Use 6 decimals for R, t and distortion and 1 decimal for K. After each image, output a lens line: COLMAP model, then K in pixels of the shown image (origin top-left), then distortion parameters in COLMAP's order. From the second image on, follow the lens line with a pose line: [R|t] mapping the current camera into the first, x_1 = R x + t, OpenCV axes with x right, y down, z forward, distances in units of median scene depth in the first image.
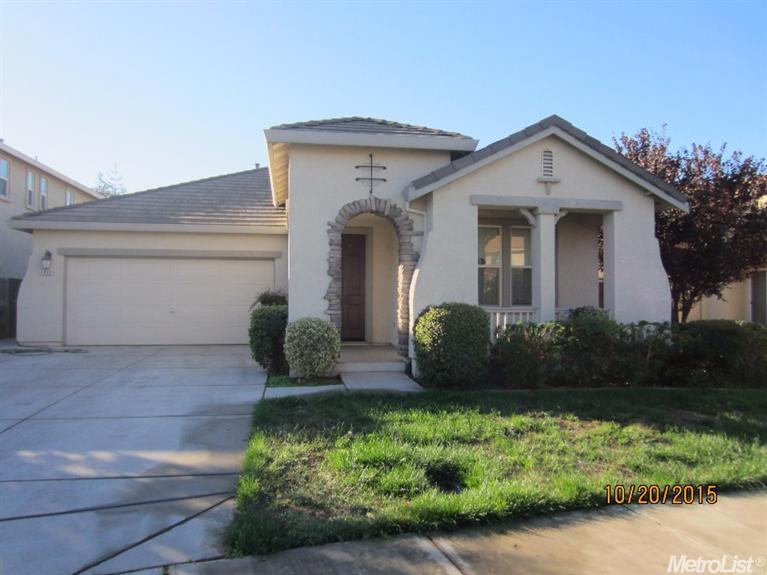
lens RADIAL K [[545.4, 0, 382.4], [0, 545.4, 289.6], [0, 0, 1]] dist [-0.030438, 0.011083]
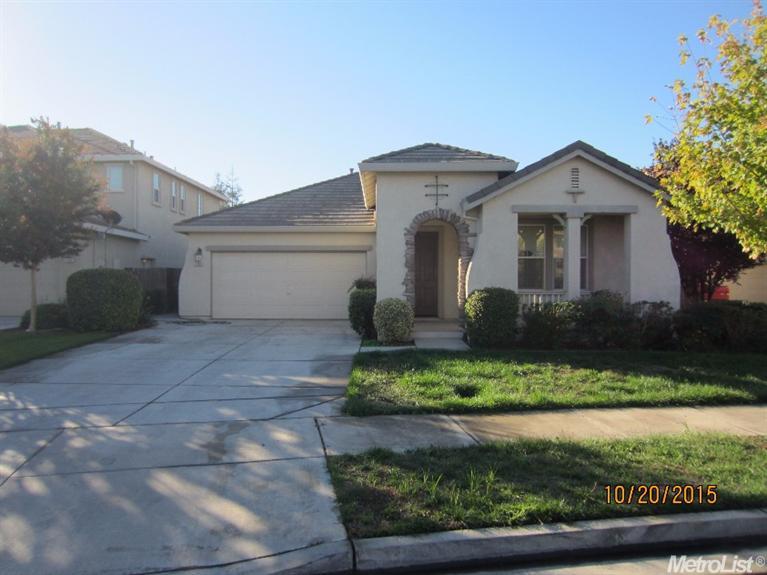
lens RADIAL K [[545.4, 0, 384.7], [0, 545.4, 284.3], [0, 0, 1]] dist [-0.030438, 0.011083]
pose [[0.986726, -0.002433, -0.162378, 0.070765], [0.006500, 0.999678, 0.024520, -0.016744], [0.162266, -0.025250, 0.986424, -0.349961]]
